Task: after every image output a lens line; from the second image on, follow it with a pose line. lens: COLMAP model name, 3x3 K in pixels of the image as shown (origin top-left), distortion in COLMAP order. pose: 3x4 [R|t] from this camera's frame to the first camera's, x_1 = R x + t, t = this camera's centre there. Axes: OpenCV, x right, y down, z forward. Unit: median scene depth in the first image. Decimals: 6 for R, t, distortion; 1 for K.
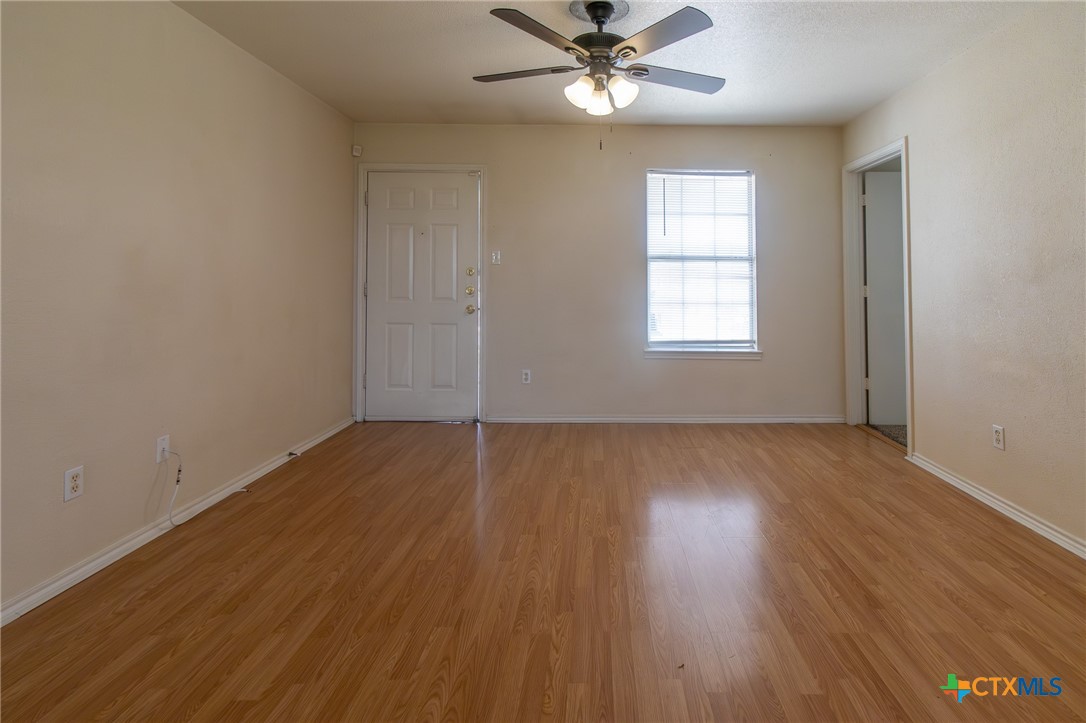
lens RADIAL K [[509.3, 0, 537.3], [0, 509.3, 366.4], [0, 0, 1]] dist [0.000102, -0.000112]
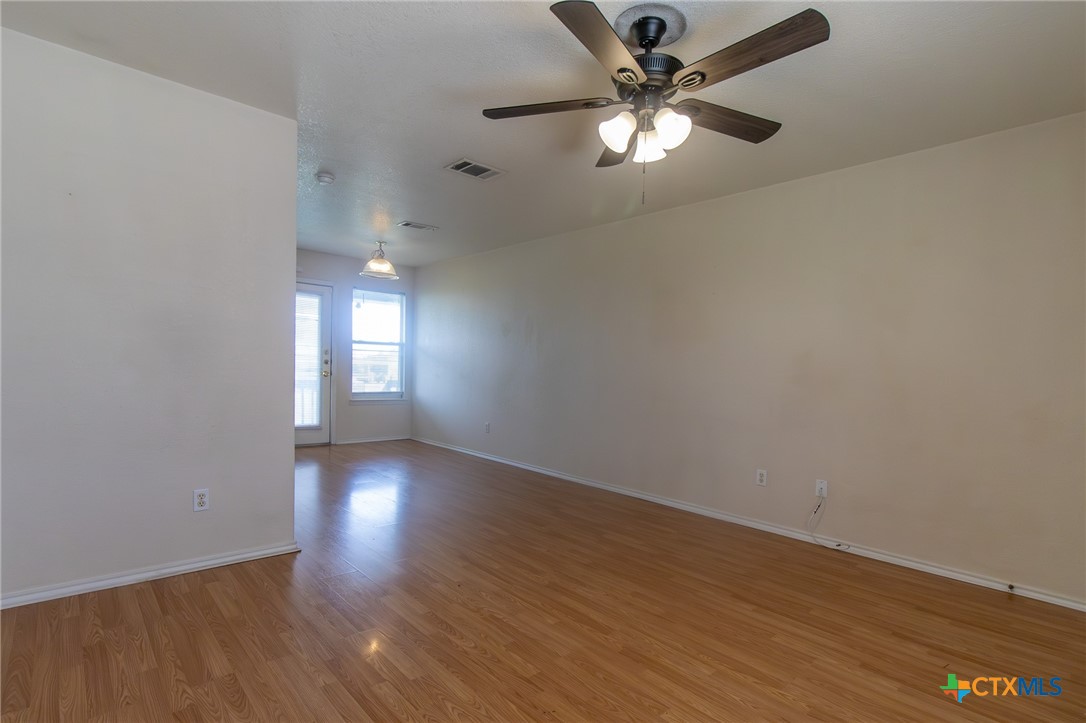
lens RADIAL K [[509.3, 0, 537.3], [0, 509.3, 366.4], [0, 0, 1]] dist [0.000102, -0.000112]
pose [[-0.678307, -0.023640, -0.734398, 0.994051], [-0.154029, 0.981850, 0.110659, -0.224713], [0.718453, 0.188179, -0.669637, 1.611964]]
